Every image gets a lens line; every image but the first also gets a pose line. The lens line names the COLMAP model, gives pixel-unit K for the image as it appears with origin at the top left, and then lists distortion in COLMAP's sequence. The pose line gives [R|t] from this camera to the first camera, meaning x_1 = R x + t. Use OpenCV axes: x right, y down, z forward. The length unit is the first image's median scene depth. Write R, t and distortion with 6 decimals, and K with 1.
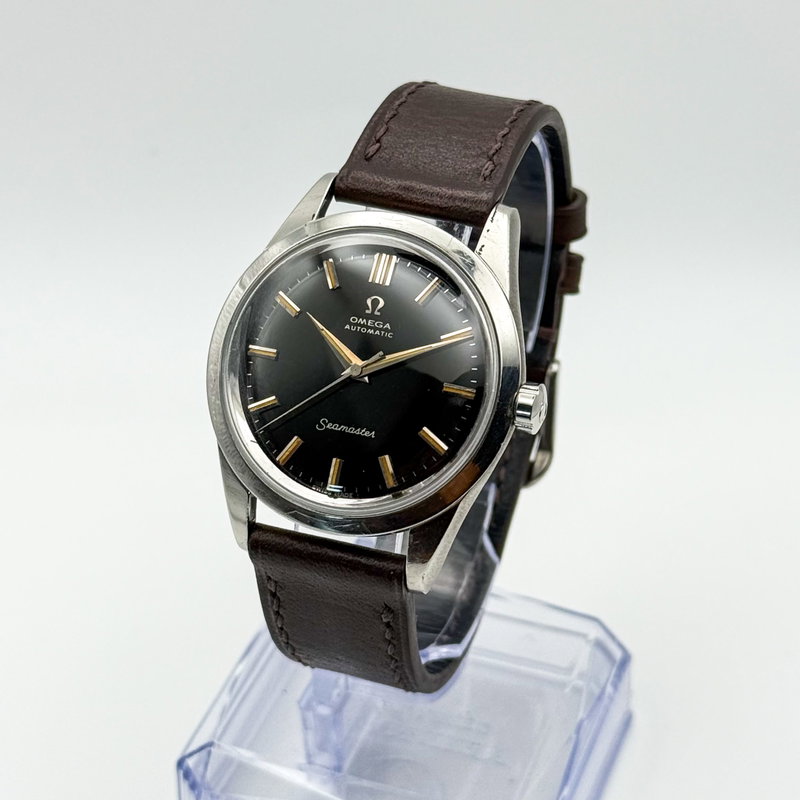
lens RADIAL K [[2250.6, 0, 400.0], [0, 2250.6, 400.0], [0, 0, 1]] dist [0.283041, 0.596080]
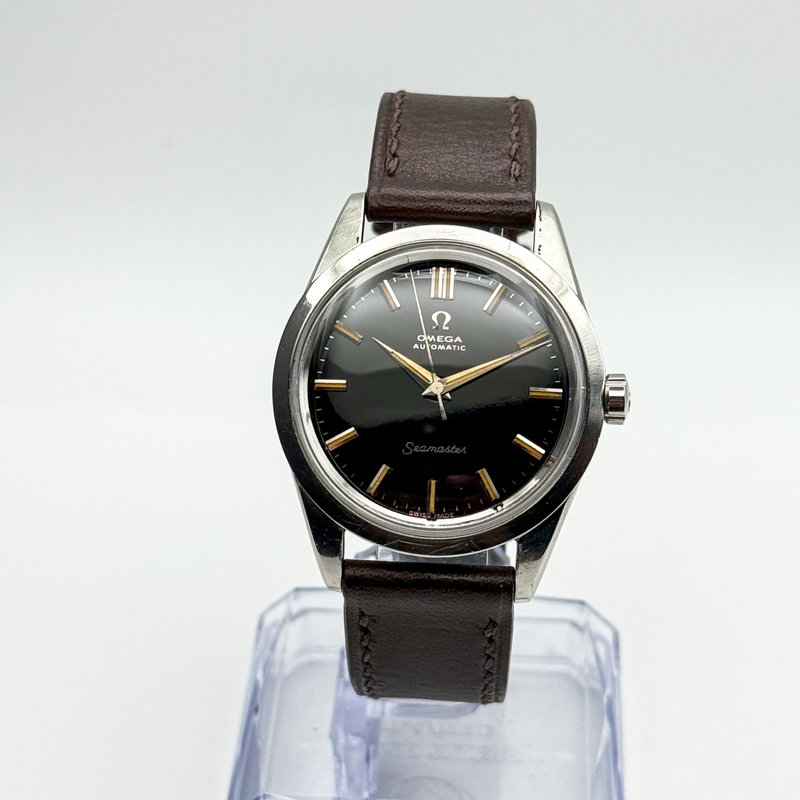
lens RADIAL K [[2250.6, 0, 400.0], [0, 2250.6, 400.0], [0, 0, 1]] dist [0.283041, 0.596080]
pose [[0.957914, -0.151275, 0.243962, -0.266569], [0.150723, 0.988352, 0.021040, -0.030319], [-0.244303, 0.016616, 0.969557, 0.049975]]
